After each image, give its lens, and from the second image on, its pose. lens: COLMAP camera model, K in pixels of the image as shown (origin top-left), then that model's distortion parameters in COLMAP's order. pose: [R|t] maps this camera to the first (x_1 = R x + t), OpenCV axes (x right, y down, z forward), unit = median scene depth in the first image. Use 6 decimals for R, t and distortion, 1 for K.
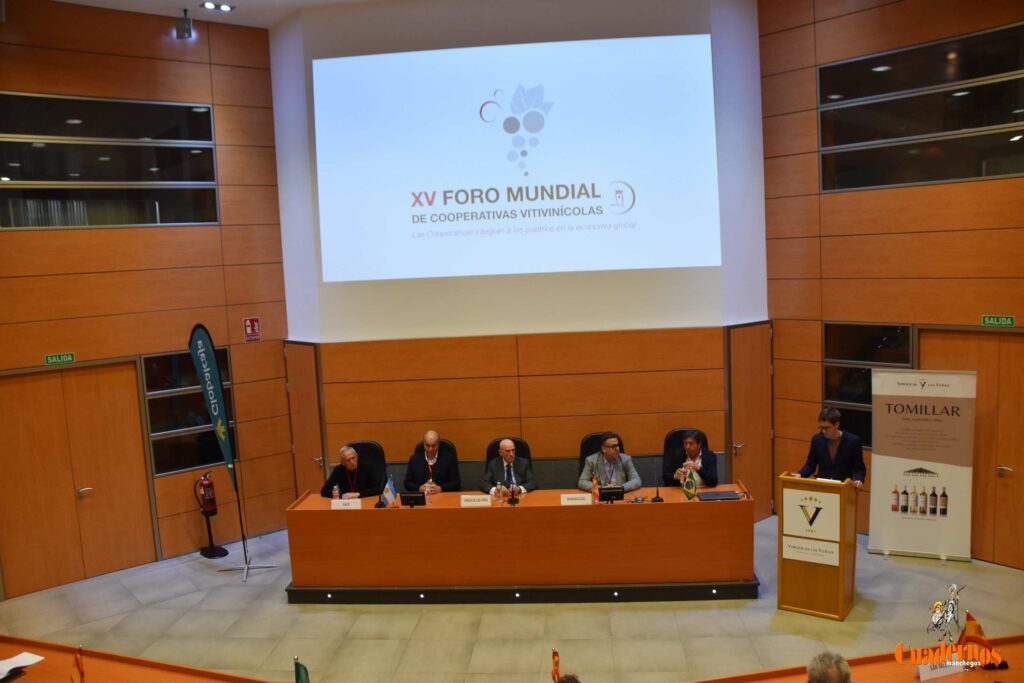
lens RADIAL K [[824.7, 0, 510.3], [0, 824.7, 346.9], [0, 0, 1]] dist [-0.155753, 0.128769]
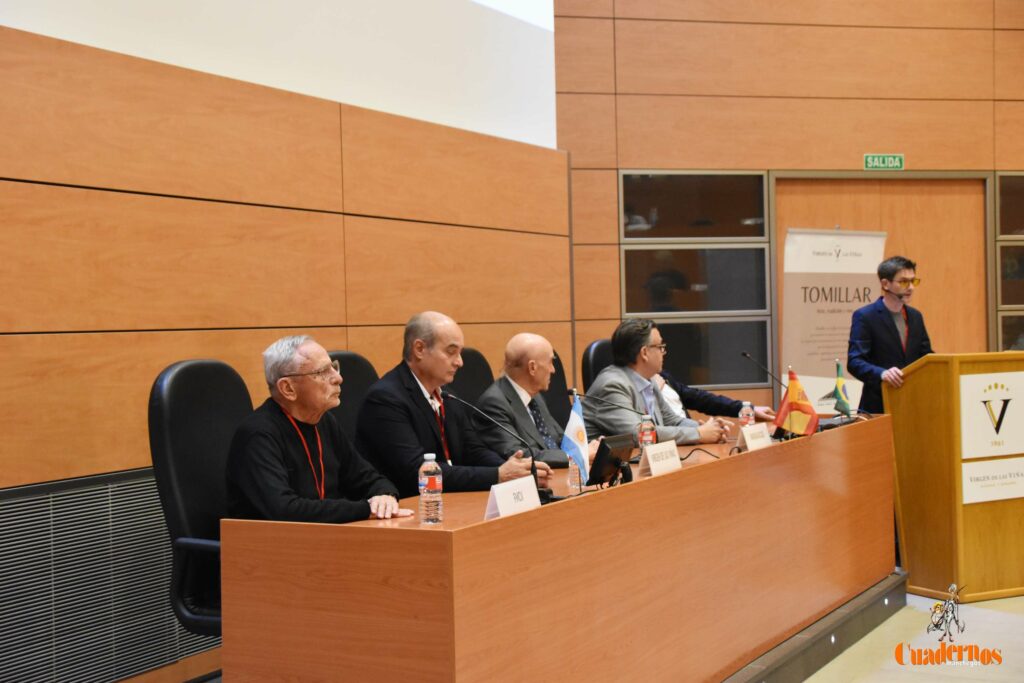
lens RADIAL K [[1469.5, 0, 506.3], [0, 1469.5, 338.6], [0, 0, 1]] dist [0.100857, 0.020712]
pose [[0.400456, 0.025143, 0.915971, -0.588961], [0.103985, 0.991919, -0.072689, 0.152731], [-0.910397, 0.124357, 0.394606, 0.696912]]
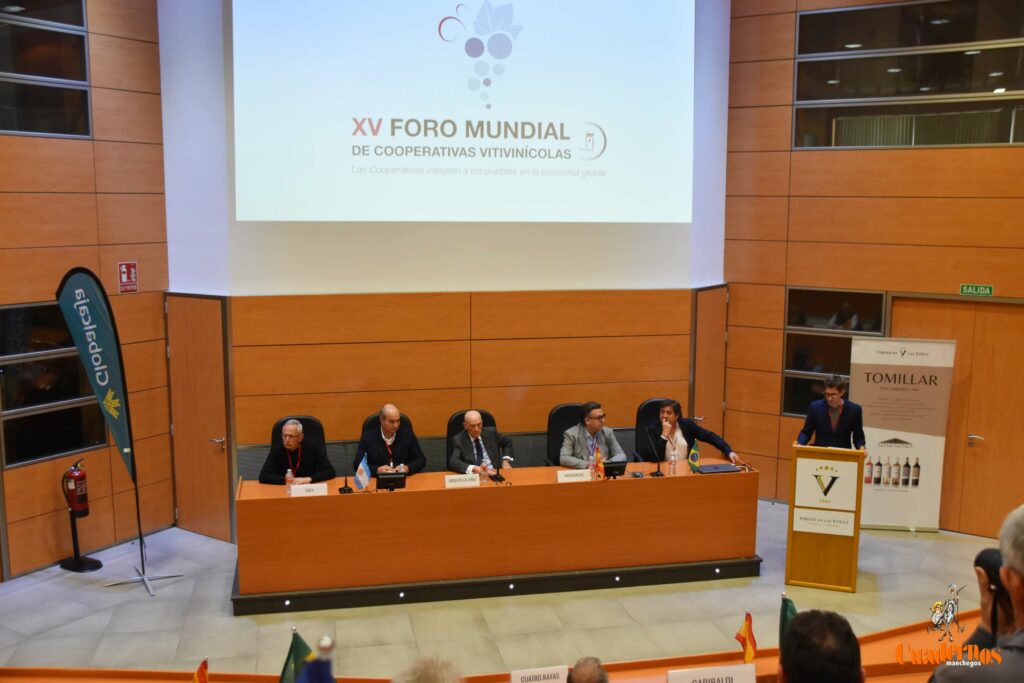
lens RADIAL K [[1005.0, 0, 509.9], [0, 1005.0, 349.4], [0, 0, 1]] dist [-0.097884, 0.176775]
pose [[0.956692, 0.009468, 0.290947, -0.267031], [-0.018811, 0.999393, 0.029331, 0.014056], [-0.290493, -0.033533, 0.956289, -0.024891]]
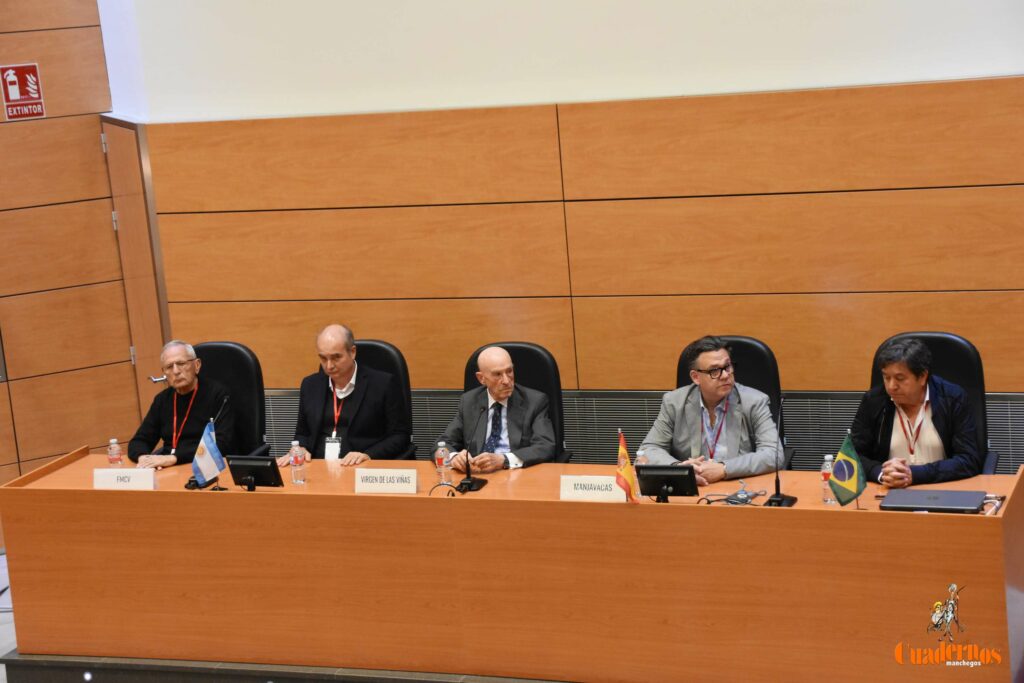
lens RADIAL K [[1988.0, 0, 512.0], [0, 1988.0, 341.5], [0, 0, 1]] dist [0.284339, 0.171918]
pose [[0.958240, 0.025583, -0.284820, 0.292980], [0.007878, 0.993250, 0.115722, -0.012934], [0.285858, -0.113133, 0.951570, -0.012128]]
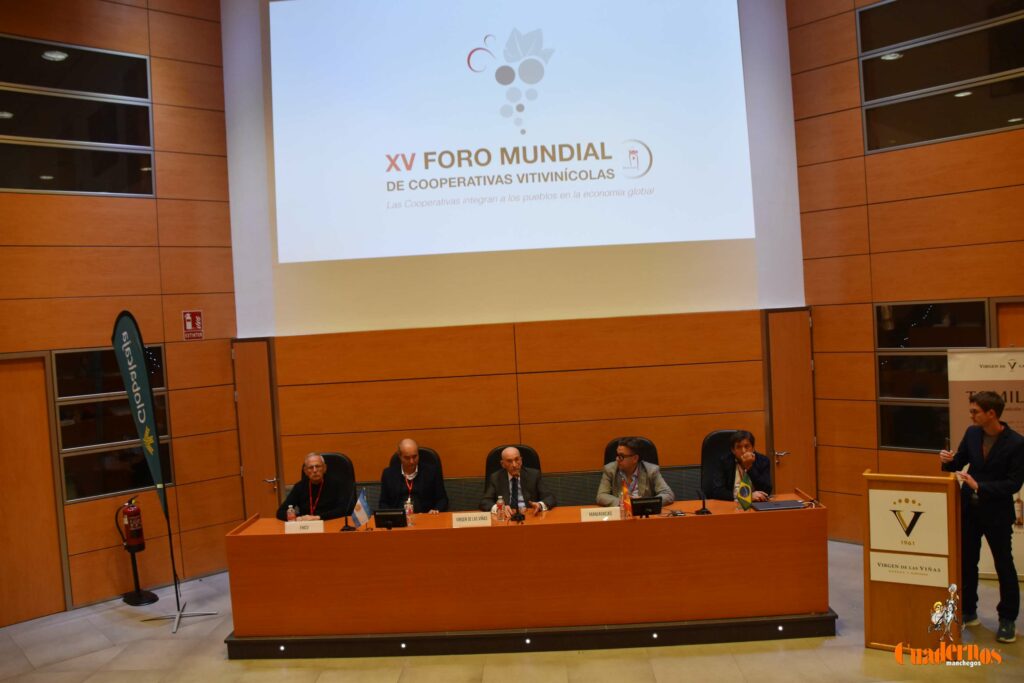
lens RADIAL K [[816.1, 0, 510.9], [0, 816.1, 344.3], [0, 0, 1]] dist [-0.156890, 0.125055]
pose [[0.998964, -0.010236, 0.044338, -0.032604], [0.013570, 0.997050, -0.075550, 0.070172], [-0.043434, 0.076073, 0.996156, 0.192037]]
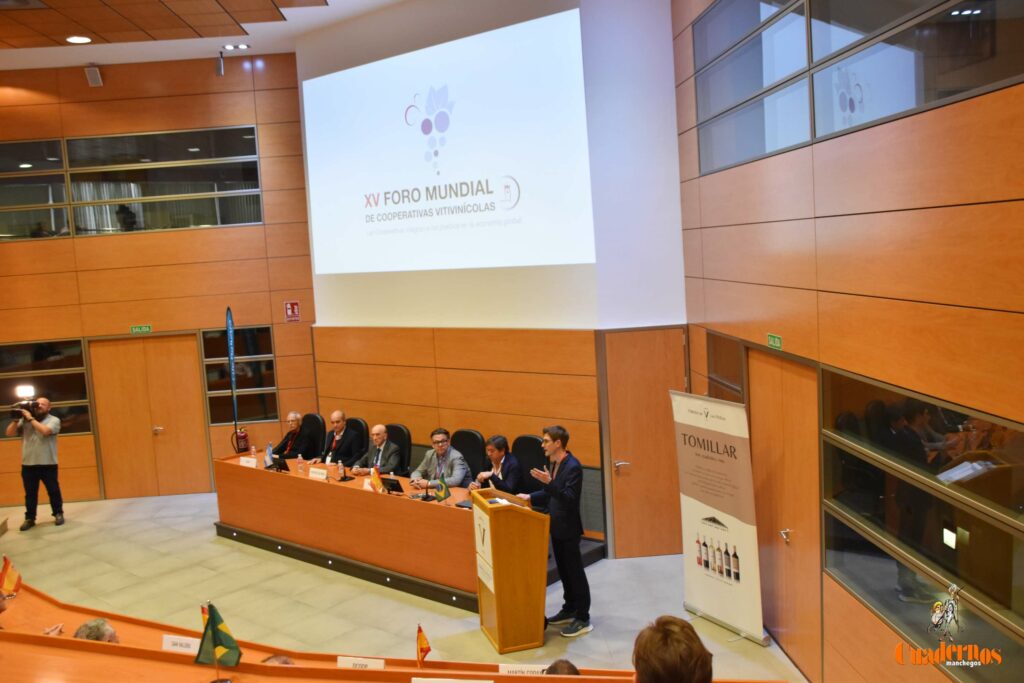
lens RADIAL K [[934.8, 0, 512.0], [0, 934.8, 341.5], [0, 0, 1]] dist [-0.080895, 0.007006]
pose [[0.805977, 0.057853, -0.589113, 0.810265], [-0.041627, 0.998288, 0.041085, -0.051749], [0.590481, -0.008590, 0.807006, 0.104437]]
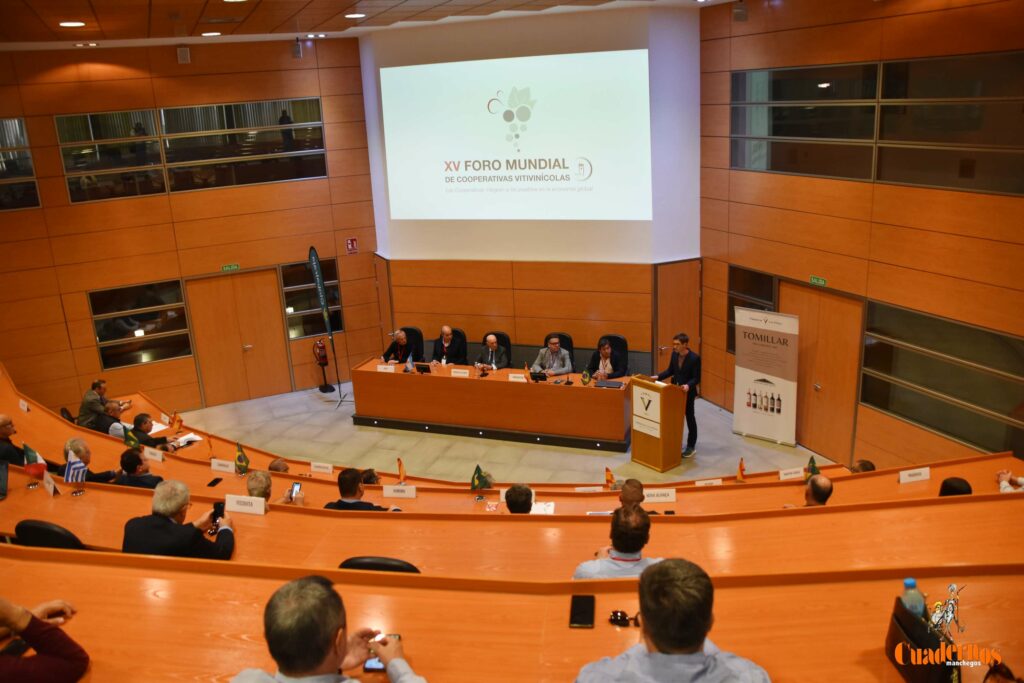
lens RADIAL K [[824.7, 0, 510.3], [0, 824.7, 346.9], [0, 0, 1]] dist [-0.155753, 0.128769]
pose [[0.961900, 0.076878, -0.262371, 0.412004], [-0.023839, 0.979581, 0.199633, -0.162046], [0.272361, -0.185772, 0.944091, -0.422297]]
